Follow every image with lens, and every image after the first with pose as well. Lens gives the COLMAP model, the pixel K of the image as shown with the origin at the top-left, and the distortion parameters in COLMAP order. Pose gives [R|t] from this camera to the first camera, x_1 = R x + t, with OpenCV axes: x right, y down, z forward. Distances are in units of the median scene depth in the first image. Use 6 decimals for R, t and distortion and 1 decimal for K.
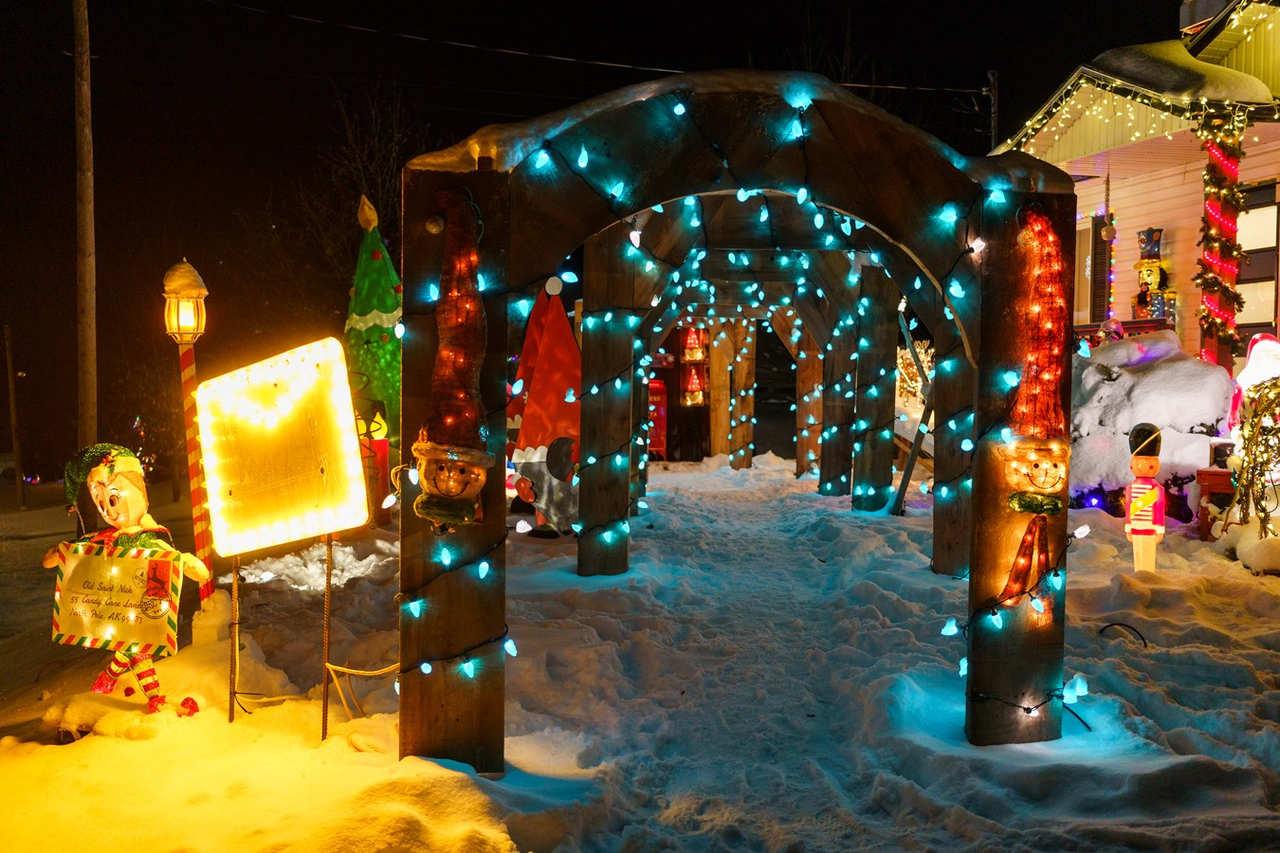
lens RADIAL K [[1314.1, 0, 640.0], [0, 1314.1, 426.5], [0, 0, 1]] dist [0.009837, -0.013842]
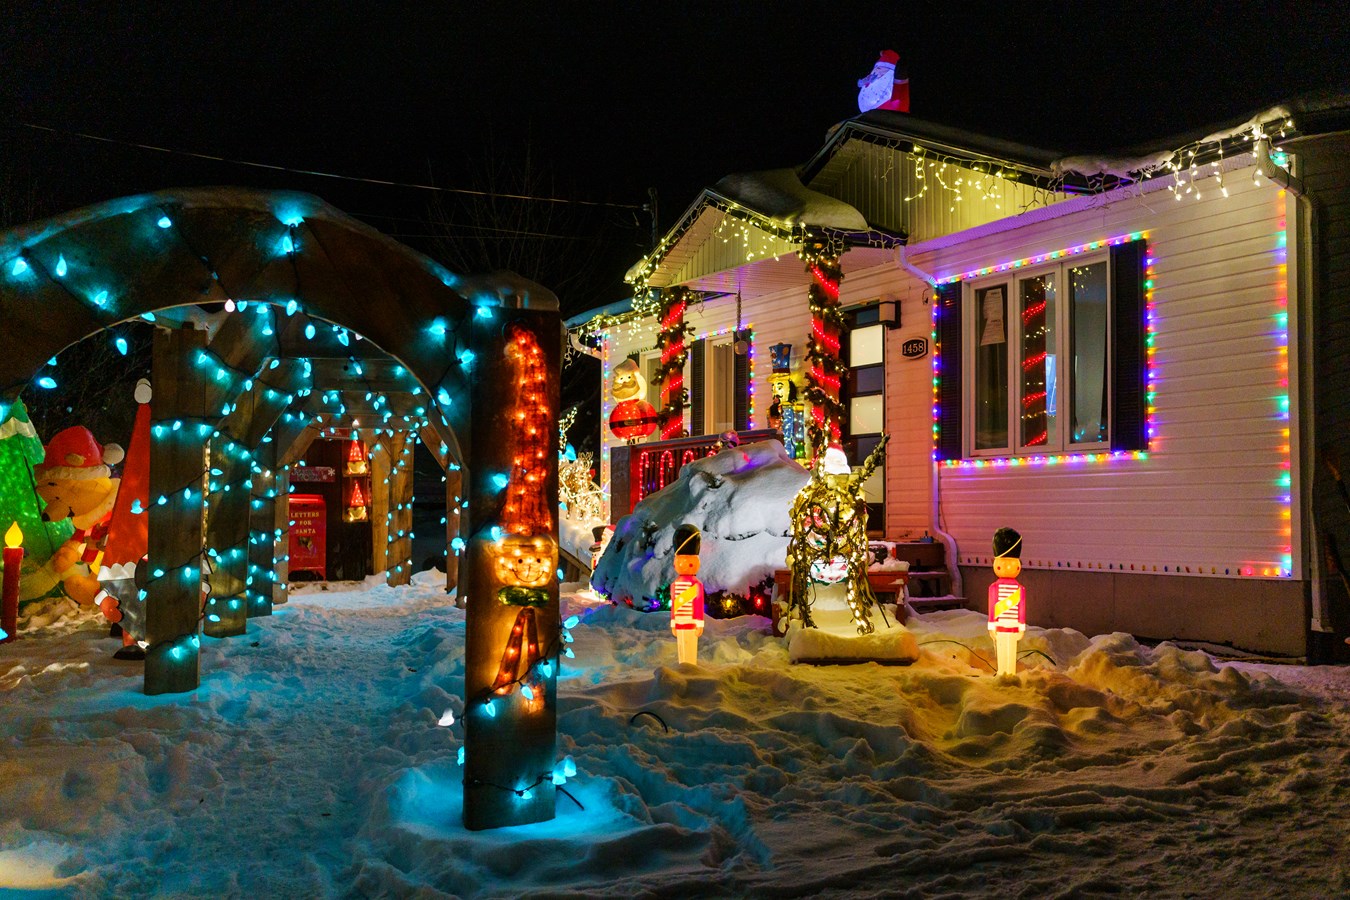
lens RADIAL K [[1386.0, 0, 675.0], [0, 1386.0, 450.0], [0, 0, 1]] dist [0.009837, -0.013842]
pose [[0.974496, -0.003232, 0.224380, 0.148802], [0.018744, 0.997574, -0.067037, 0.015397], [-0.223619, 0.069533, 0.972193, -0.118106]]
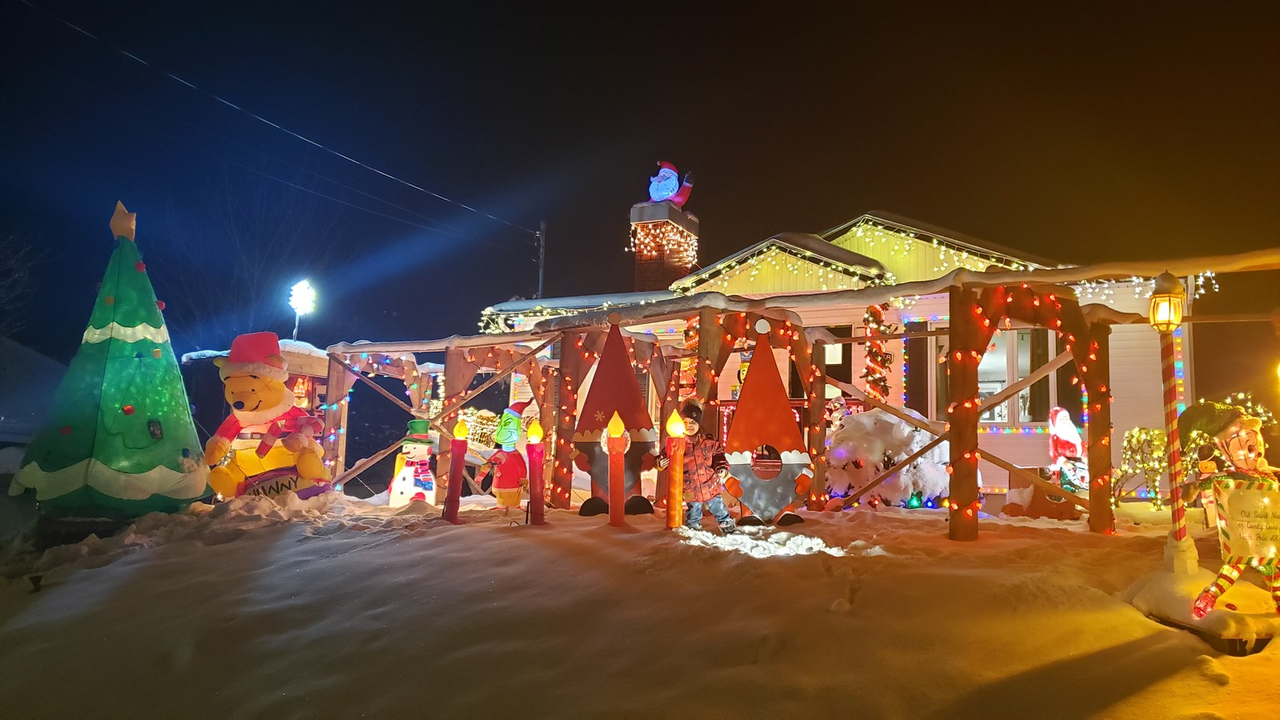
lens RADIAL K [[988.2, 0, 633.1], [0, 988.2, 344.9], [0, 0, 1]] dist [0.127175, -0.251005]
pose [[0.664562, 0.129417, 0.735941, -1.501596], [-0.011117, 0.986491, -0.163438, 0.123175], [-0.747151, 0.100433, 0.657023, 0.801664]]
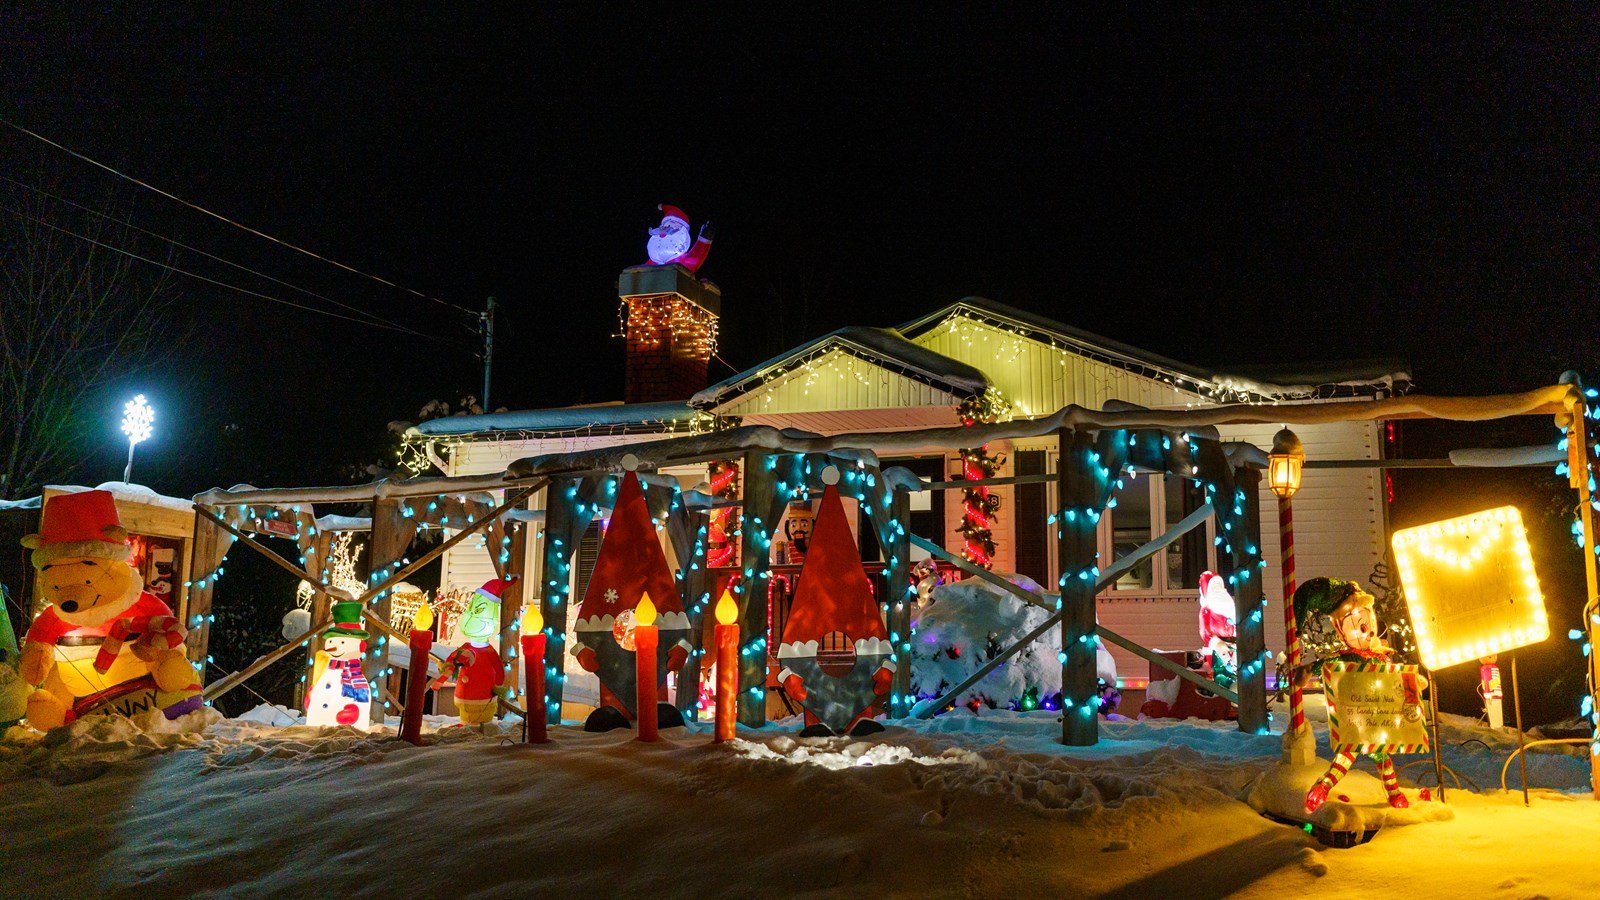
lens RADIAL K [[1641.2, 0, 799.0], [0, 1641.2, 357.9], [0, 0, 1]] dist [-0.000032, -0.001524]
pose [[0.566360, 0.176130, 0.805118, -1.901811], [0.015081, 0.974519, -0.223798, 0.144292], [-0.824020, 0.138892, 0.549272, 0.572462]]
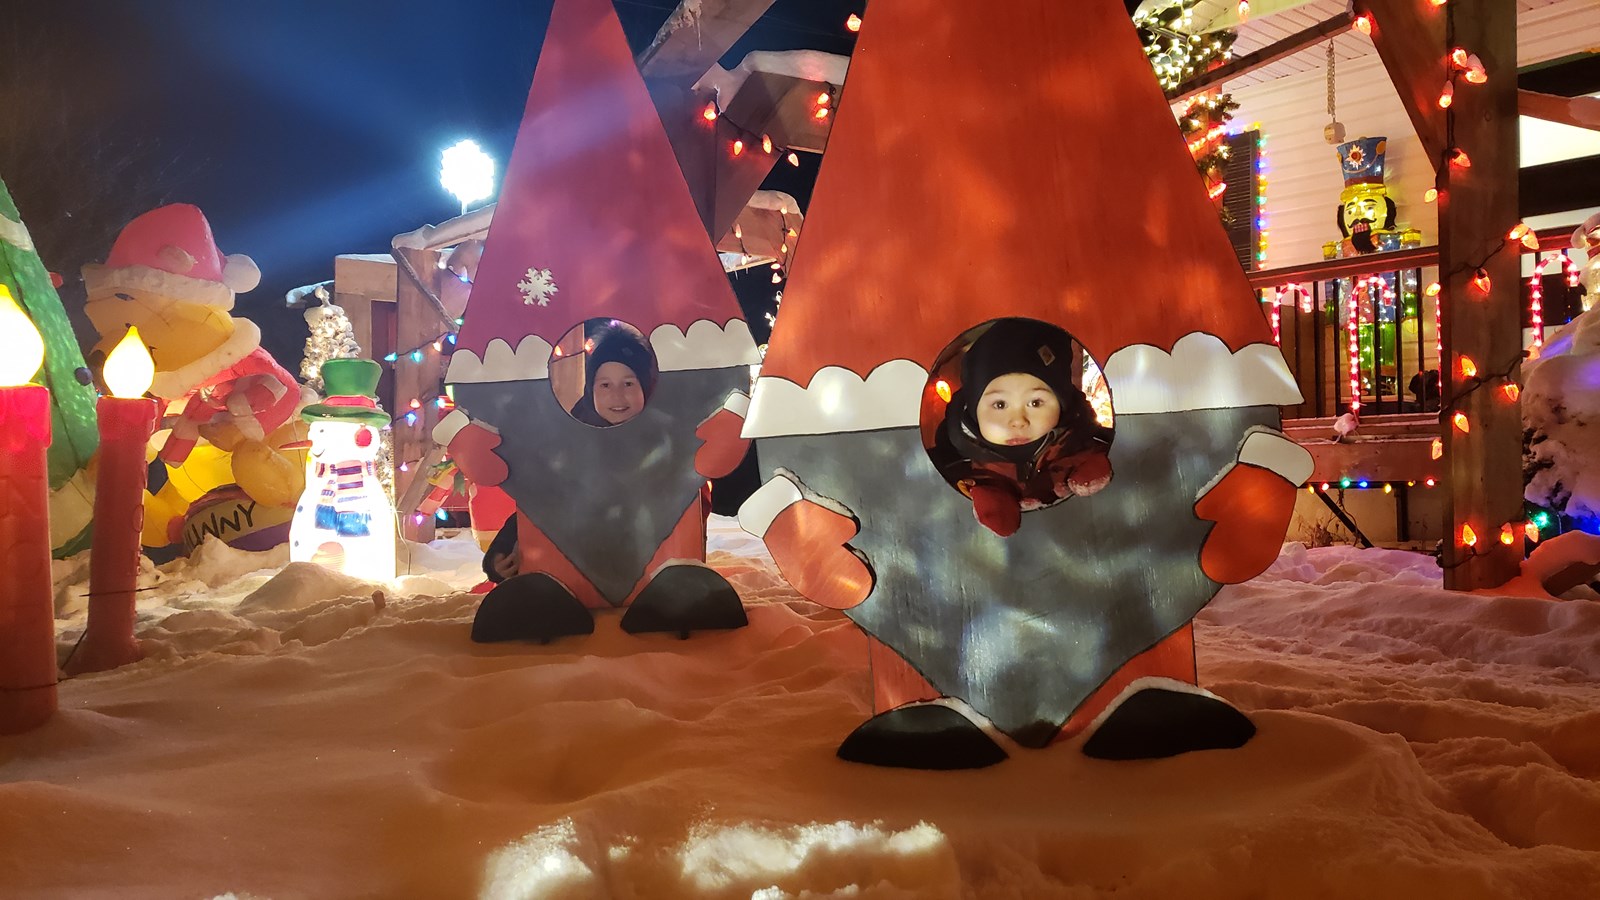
lens RADIAL K [[1239.7, 0, 801.3], [0, 1239.7, 431.6], [0, 0, 1]] dist [0.009490, 0.004052]
pose [[0.907883, 0.008789, 0.419131, -0.320037], [0.018102, 0.998026, -0.060140, 0.070464], [-0.418832, 0.062187, 0.905932, 1.434170]]
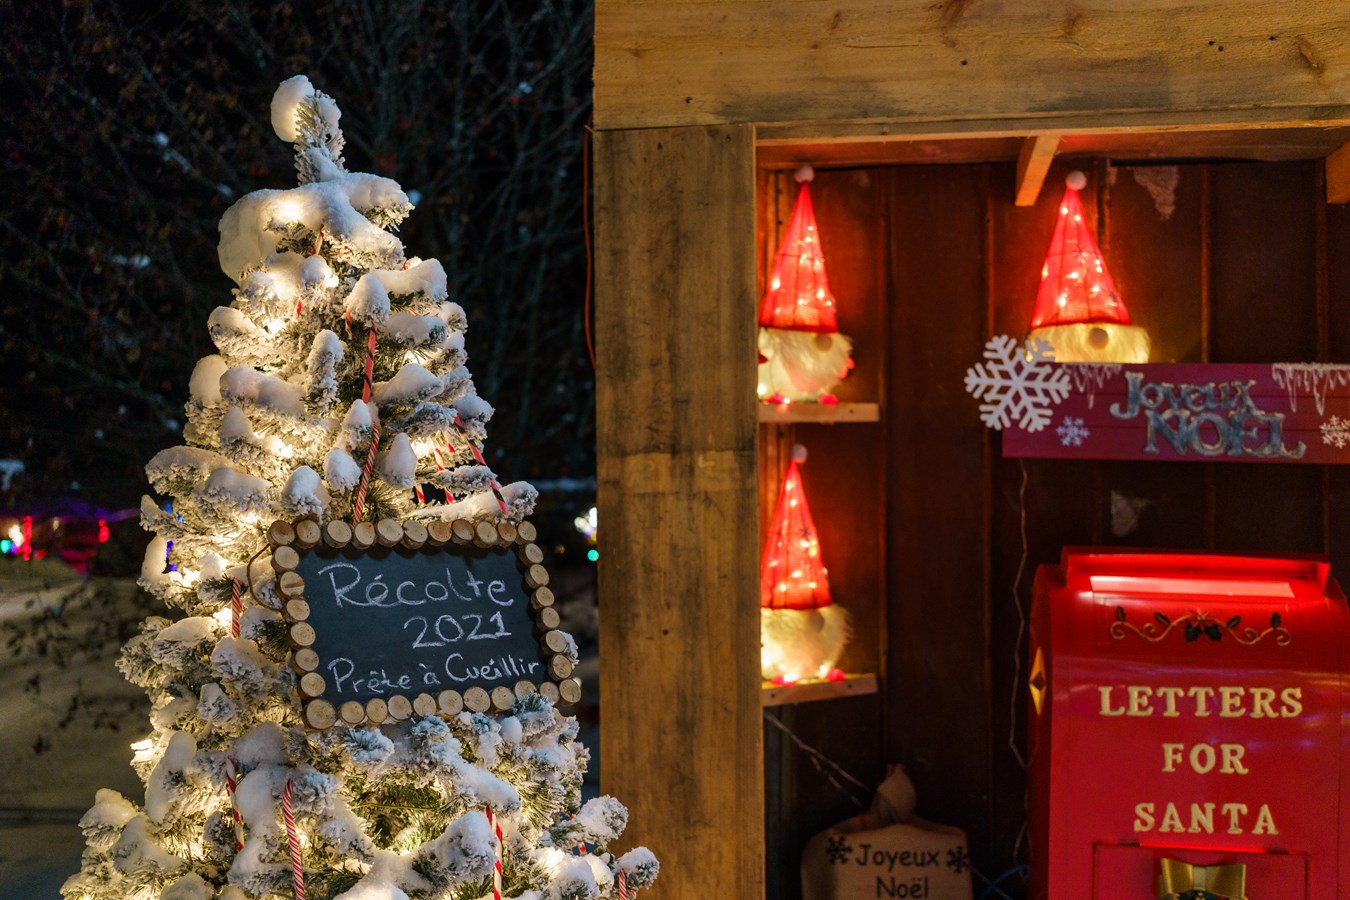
lens RADIAL K [[1386.0, 0, 675.0], [0, 1386.0, 450.0], [0, 0, 1]] dist [0.009837, -0.013842]
pose [[0.925812, -0.002037, -0.377978, 0.034231], [-0.005316, 0.999816, -0.018407, -0.157705], [0.377946, 0.019051, 0.925632, 3.060484]]
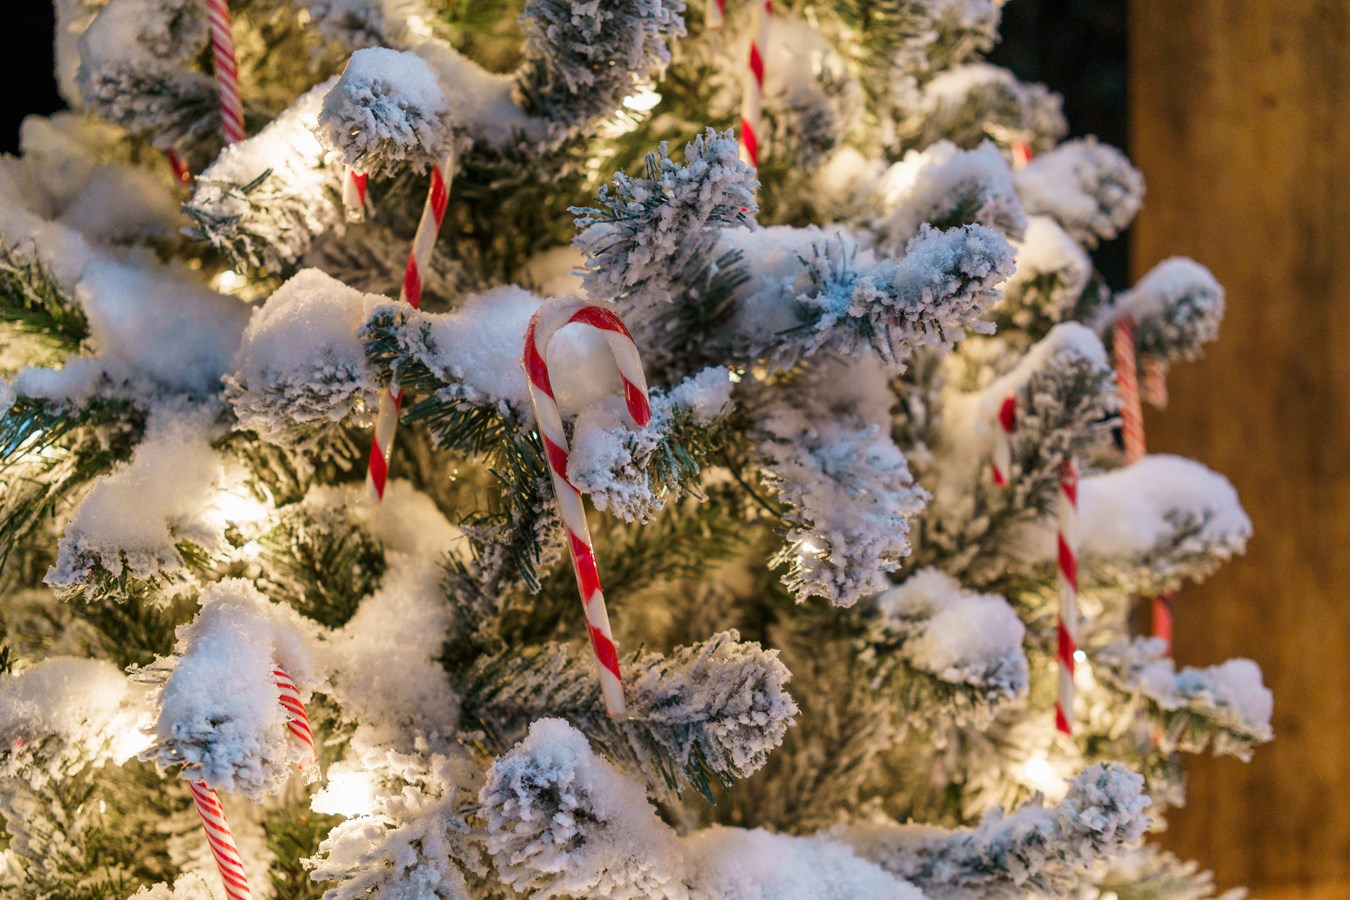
lens RADIAL K [[1424.2, 0, 675.0], [0, 1424.2, 450.0], [0, 0, 1]] dist [0.003848, -0.001906]
pose [[0.685959, -0.009165, -0.727582, -0.039728], [-0.022448, 0.999178, -0.033750, -0.033485], [0.727293, 0.039484, 0.685190, 3.257584]]
